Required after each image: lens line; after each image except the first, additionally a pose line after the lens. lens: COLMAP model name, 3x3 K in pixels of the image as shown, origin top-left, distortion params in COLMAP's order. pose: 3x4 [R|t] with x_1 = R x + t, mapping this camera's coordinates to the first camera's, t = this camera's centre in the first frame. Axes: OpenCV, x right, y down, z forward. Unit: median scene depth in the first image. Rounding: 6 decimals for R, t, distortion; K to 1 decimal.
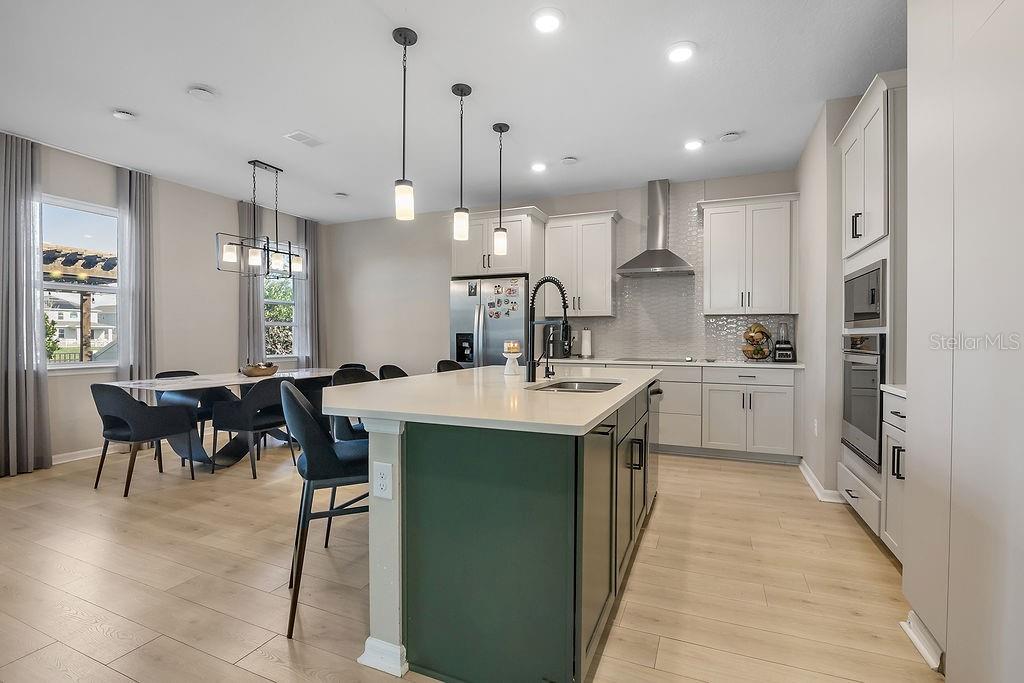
lens RADIAL K [[478.5, 0, 510.8], [0, 478.5, 336.6], [0, 0, 1]] dist [-0.014829, 0.000052]
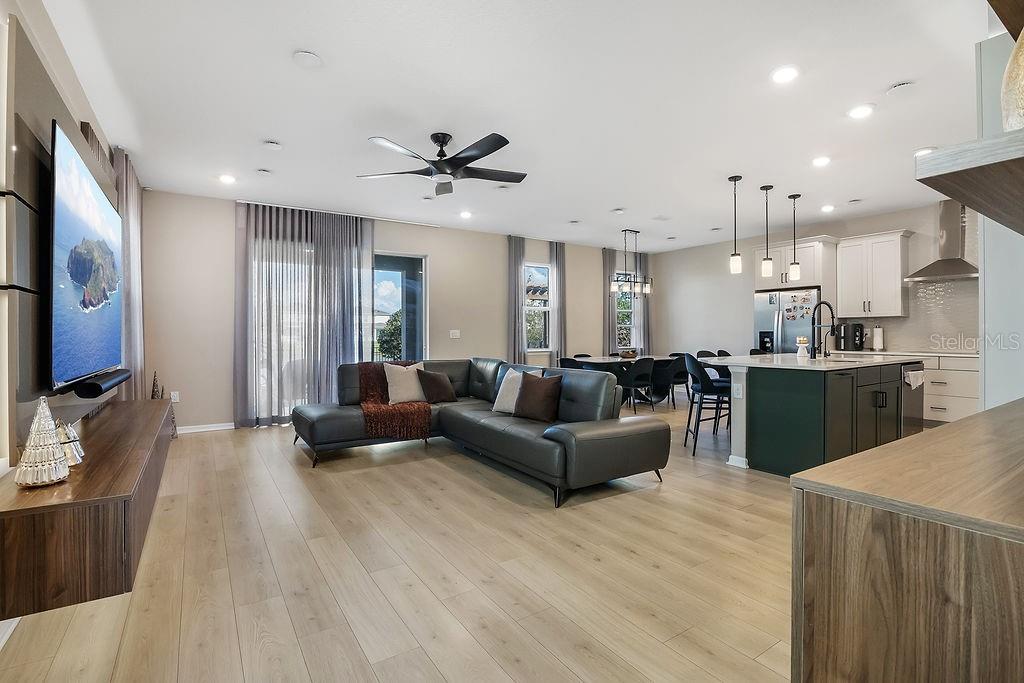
lens RADIAL K [[478.5, 0, 510.8], [0, 478.5, 336.6], [0, 0, 1]] dist [-0.014829, 0.000052]
pose [[0.840866, -0.002499, -0.541238, 0.027487], [0.005522, 0.999977, 0.003963, -0.001655], [0.541215, -0.006321, 0.840860, -0.553081]]
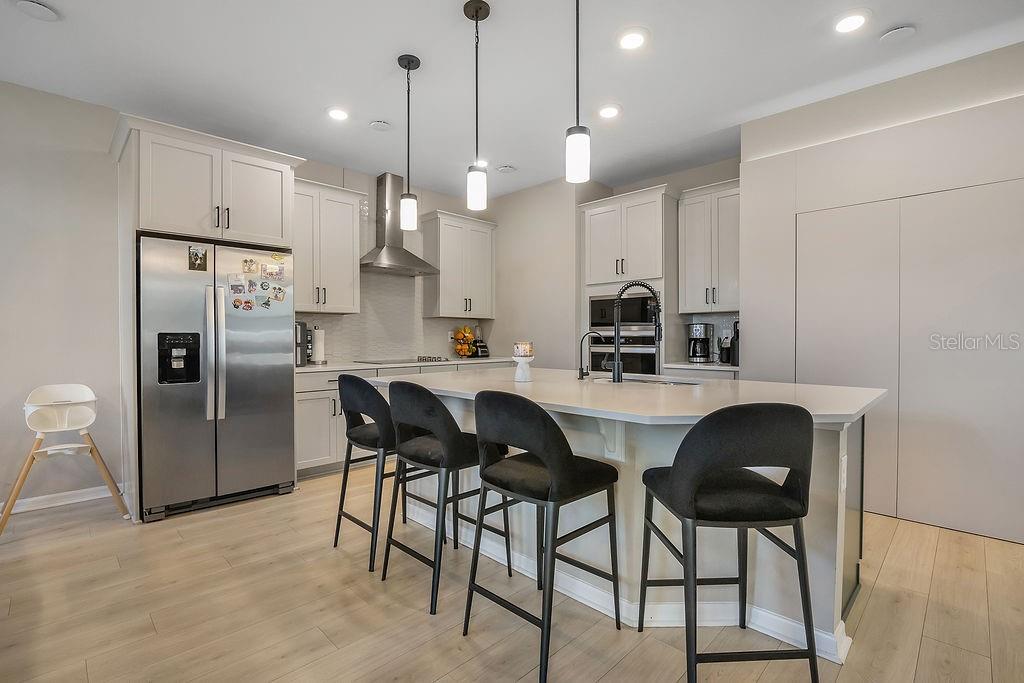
lens RADIAL K [[478.5, 0, 510.8], [0, 478.5, 336.6], [0, 0, 1]] dist [-0.014829, 0.000052]
pose [[0.366347, -0.002935, 0.930474, -0.497548], [0.003642, 0.999992, 0.001721, -0.002081], [-0.930471, 0.002759, 0.366354, 0.431007]]
